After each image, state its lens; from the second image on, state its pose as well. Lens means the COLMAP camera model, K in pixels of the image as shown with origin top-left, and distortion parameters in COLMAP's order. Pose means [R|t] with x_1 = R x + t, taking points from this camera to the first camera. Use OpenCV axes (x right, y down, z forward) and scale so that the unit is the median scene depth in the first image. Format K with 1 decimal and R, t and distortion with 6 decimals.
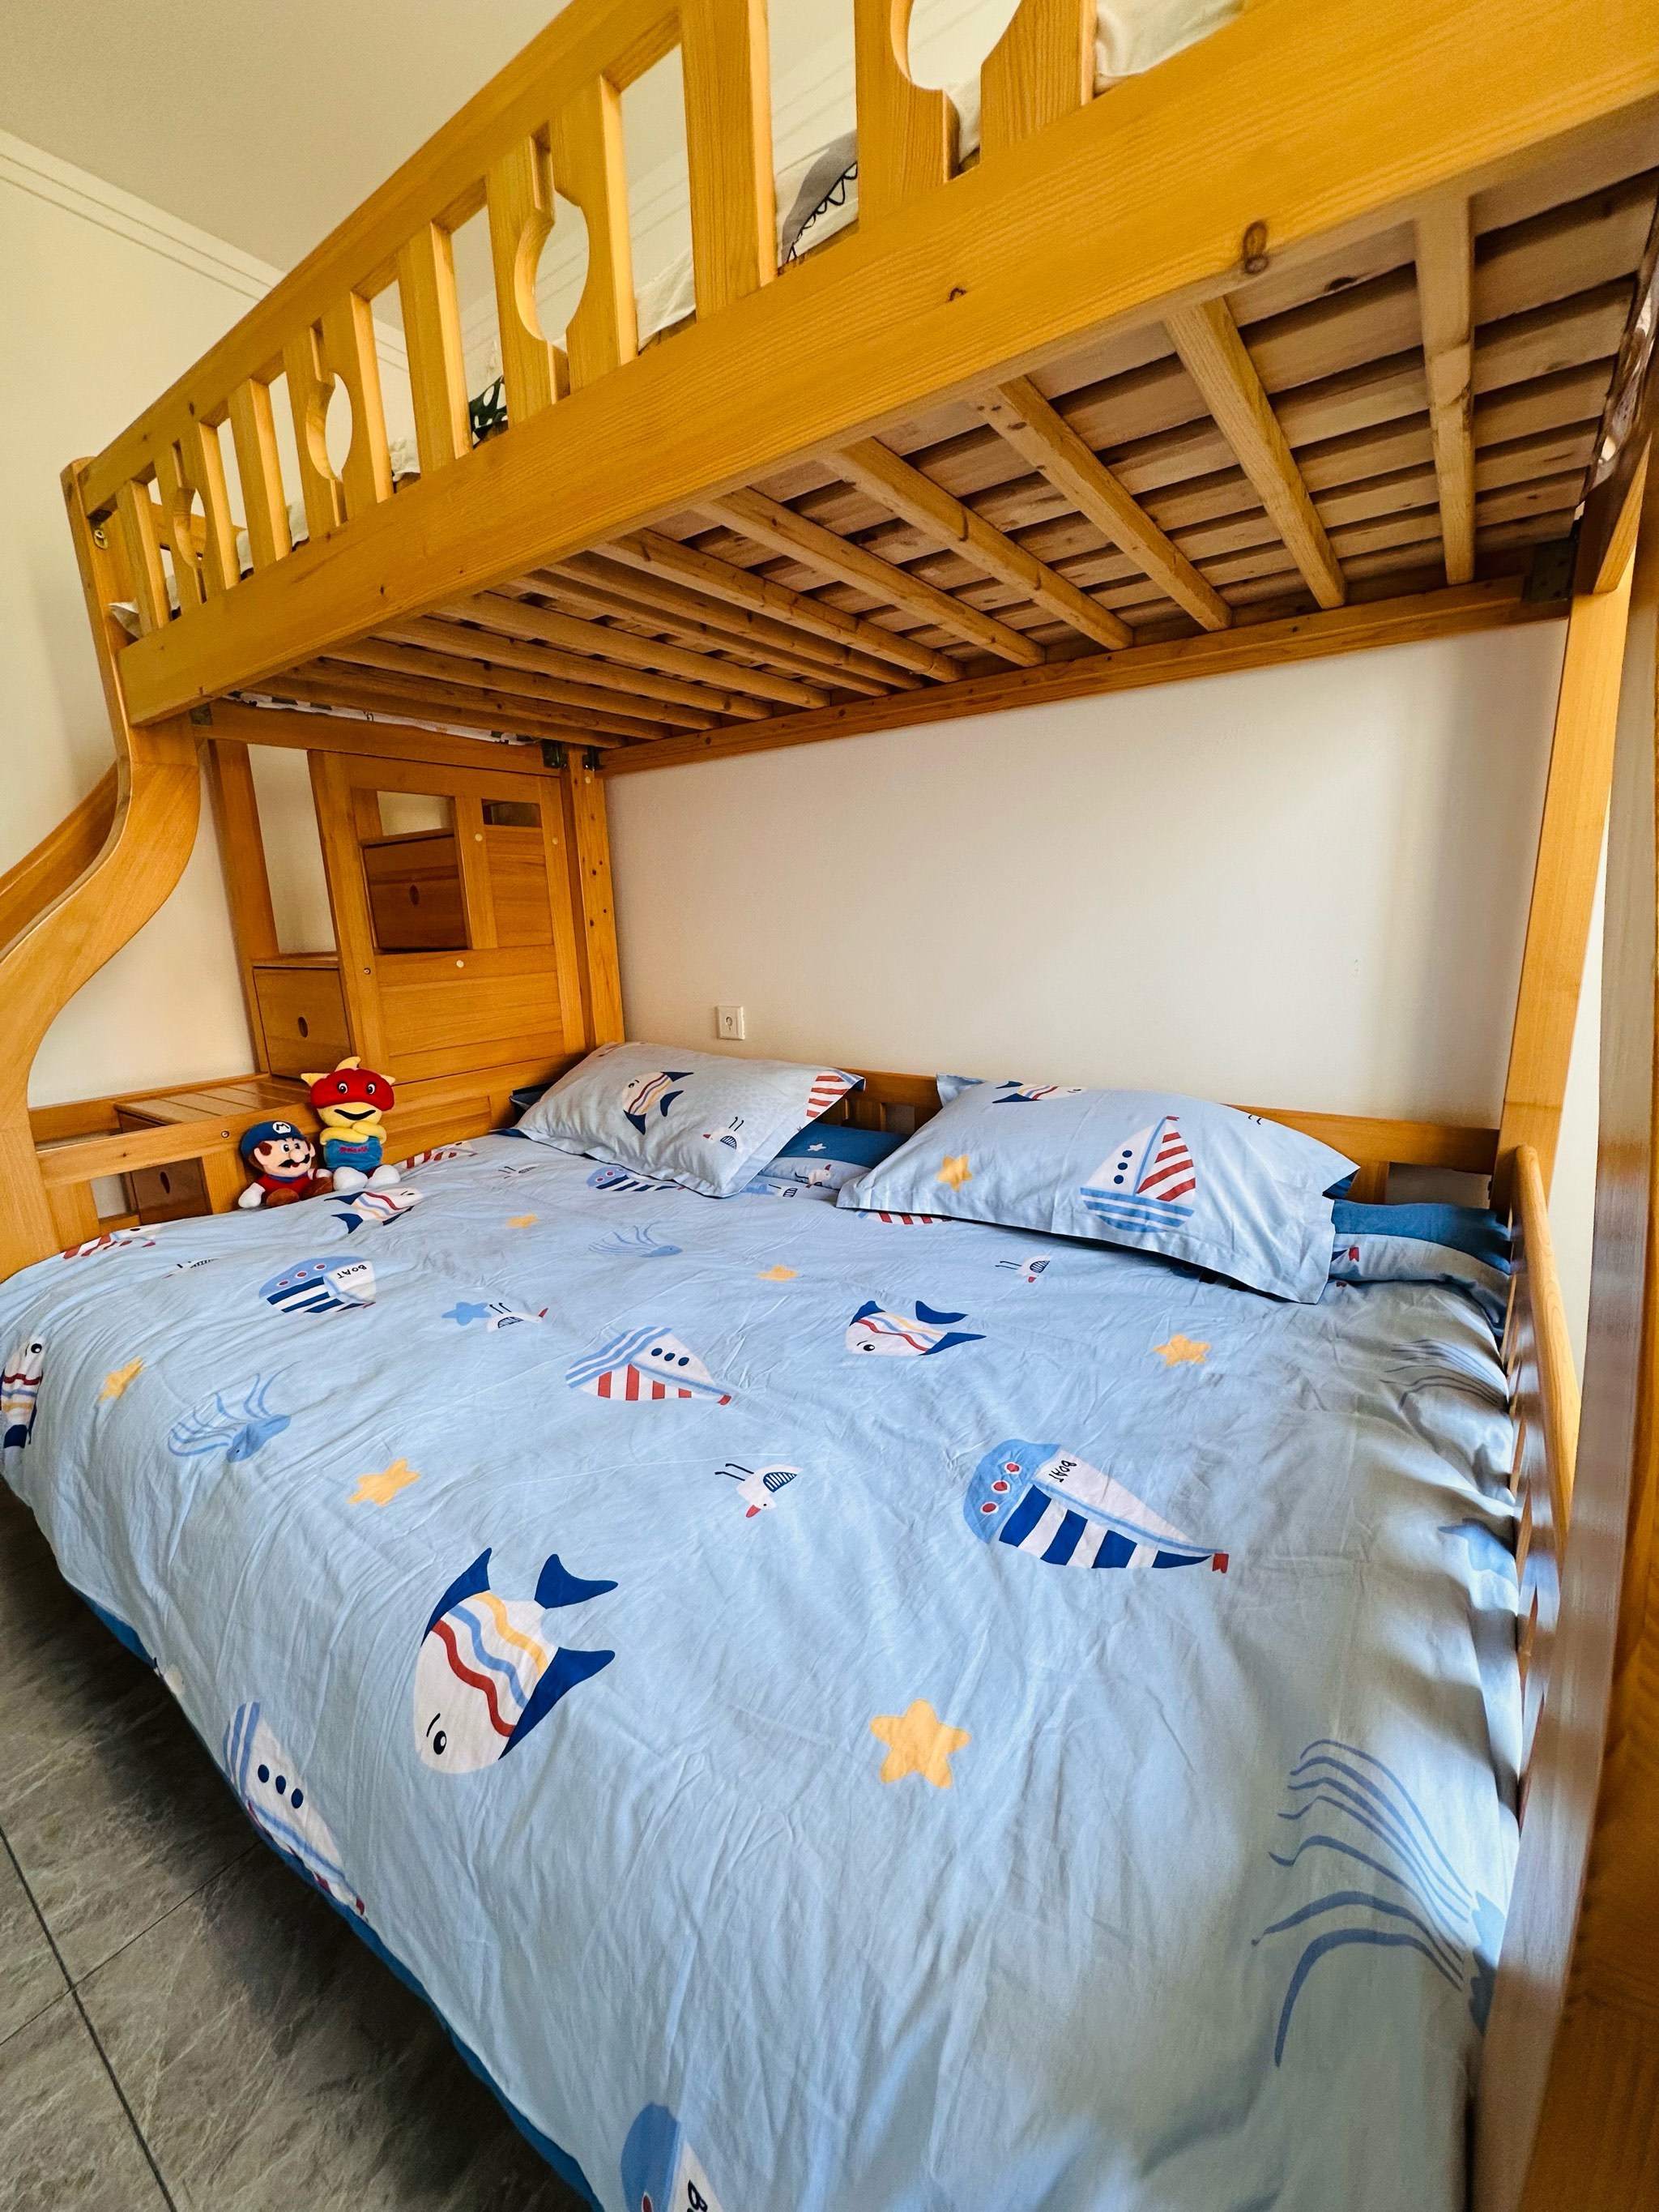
lens RADIAL K [[877.5, 0, 825.7], [0, 877.5, 1107.3], [0, 0, 1]] dist [0.000631, 0.000006]
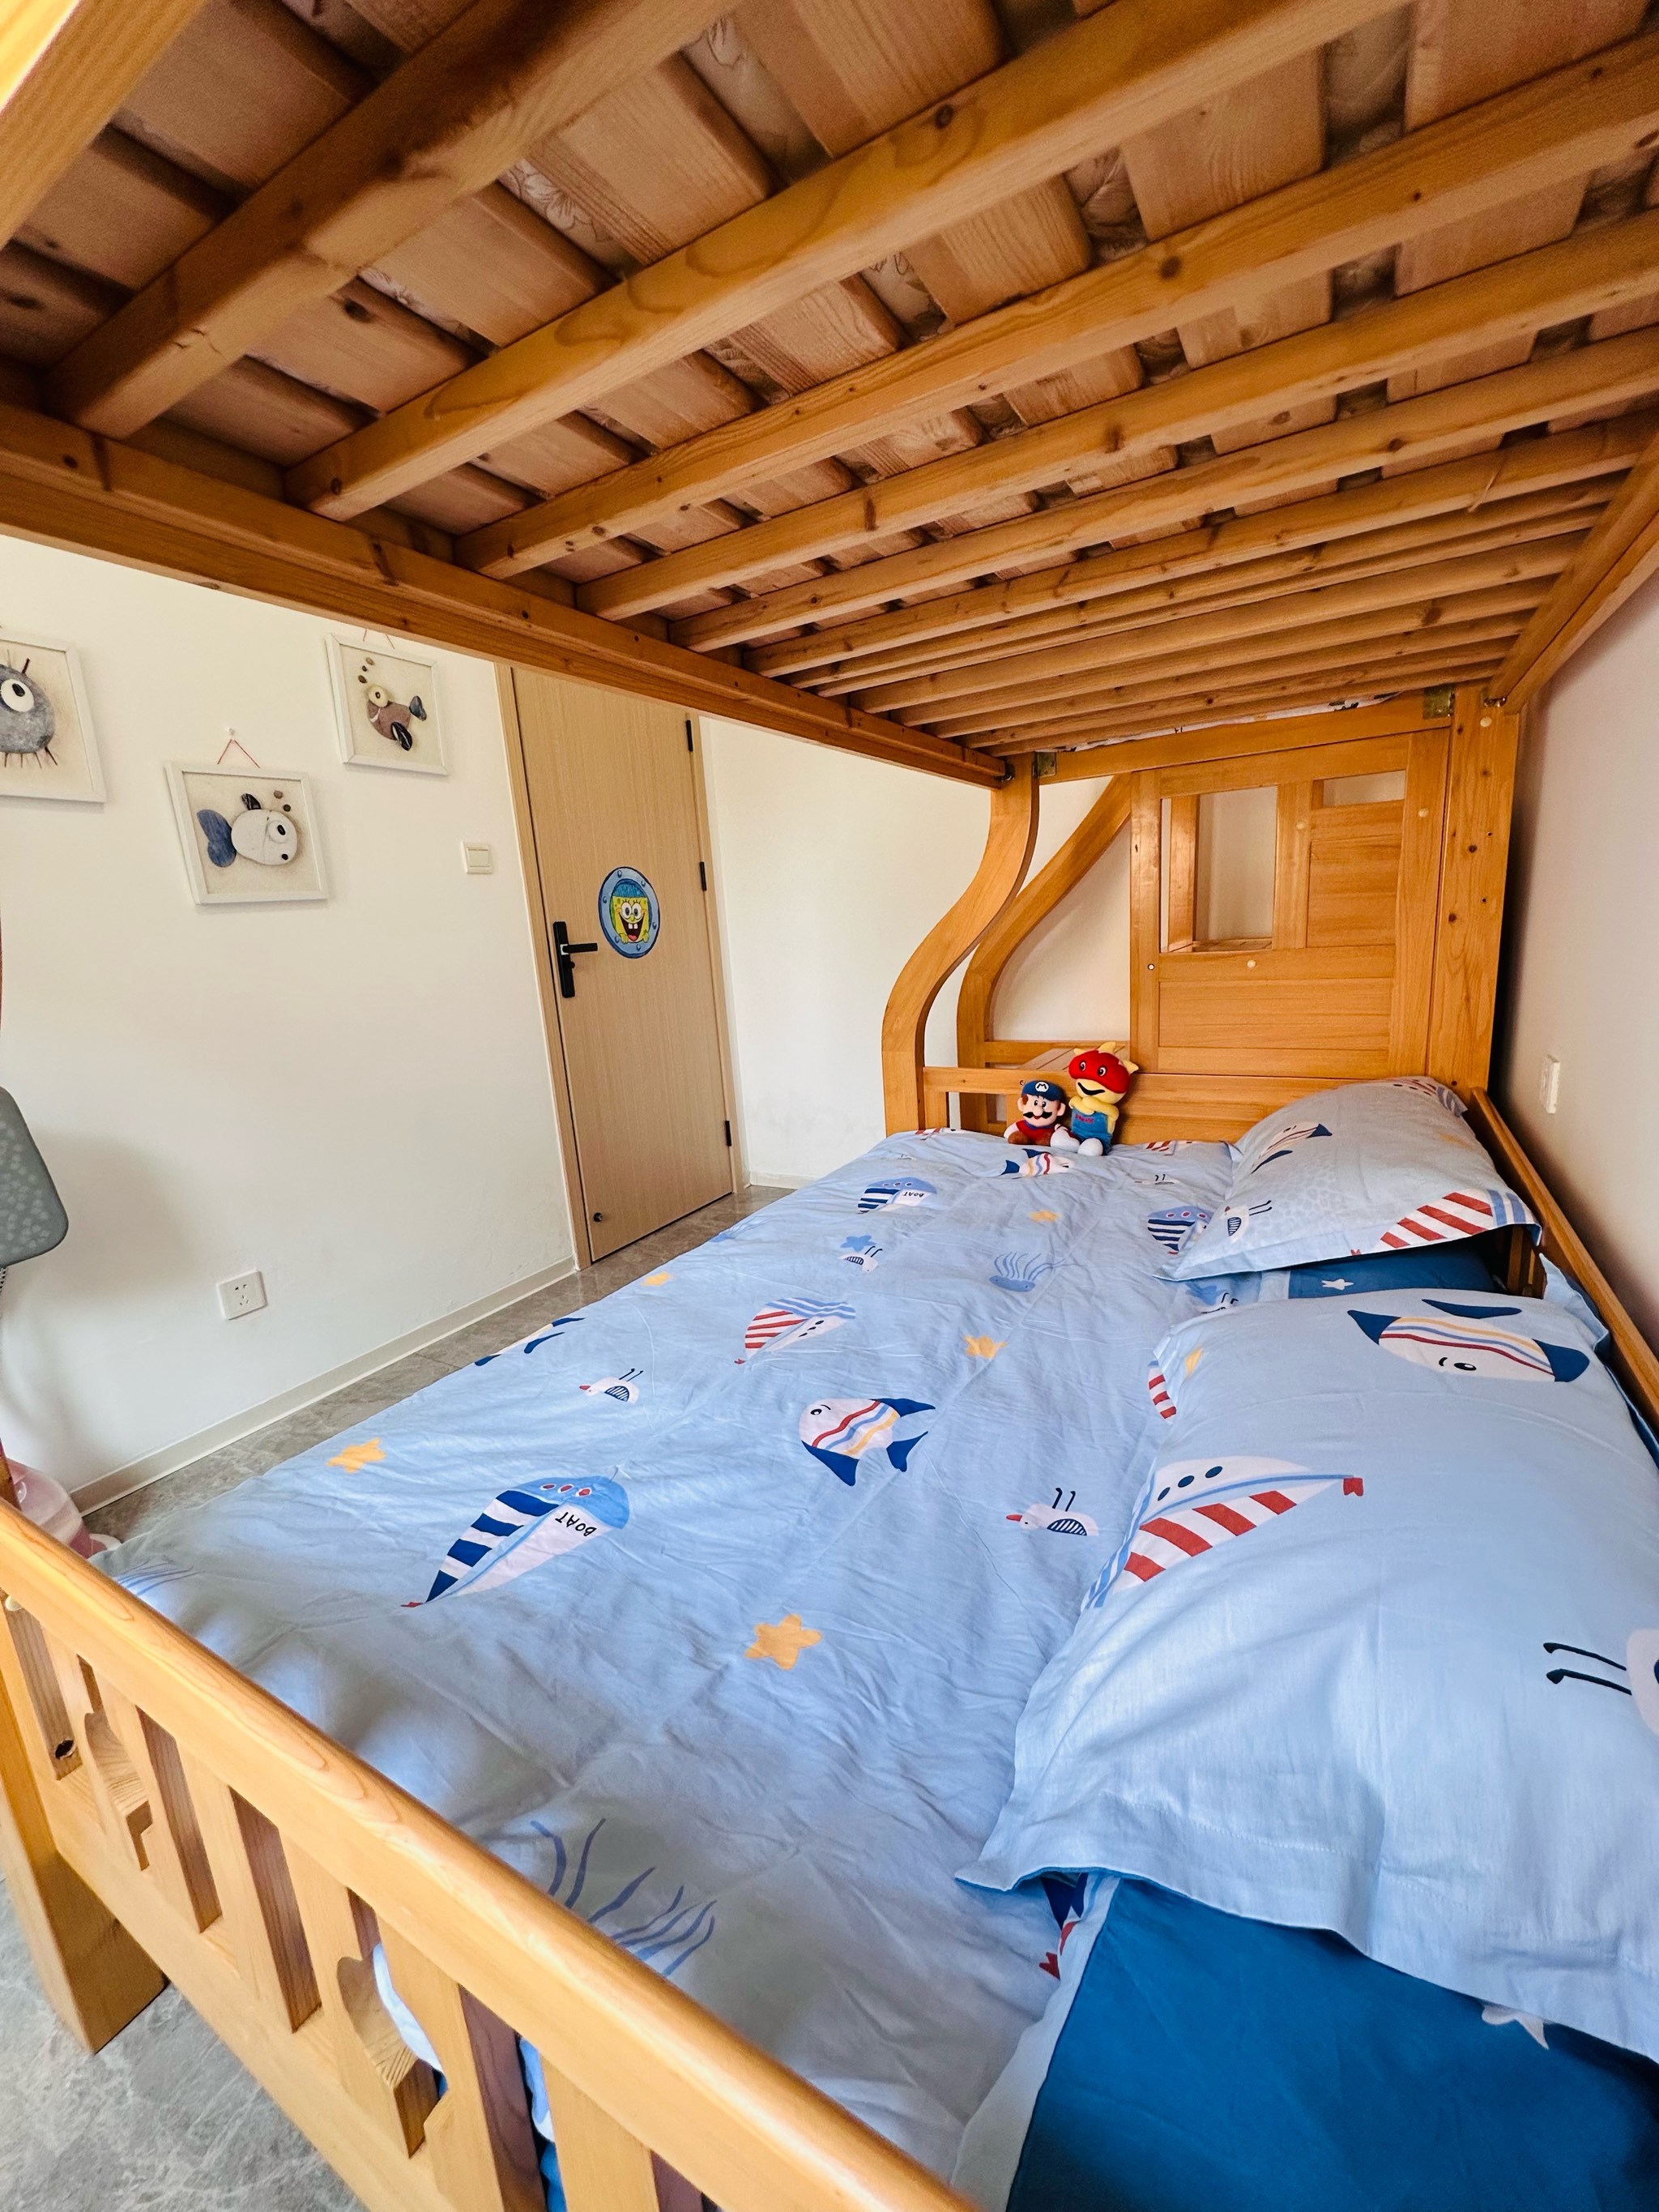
lens RADIAL K [[877.5, 0, 827.0], [0, 877.5, 1106.1], [0, 0, 1]] dist [0.000631, 0.000006]
pose [[0.103775, 0.232125, -0.967134, 0.771968], [-0.157357, 0.963969, 0.214481, -0.229199], [0.982074, 0.129928, 0.136562, 0.683678]]
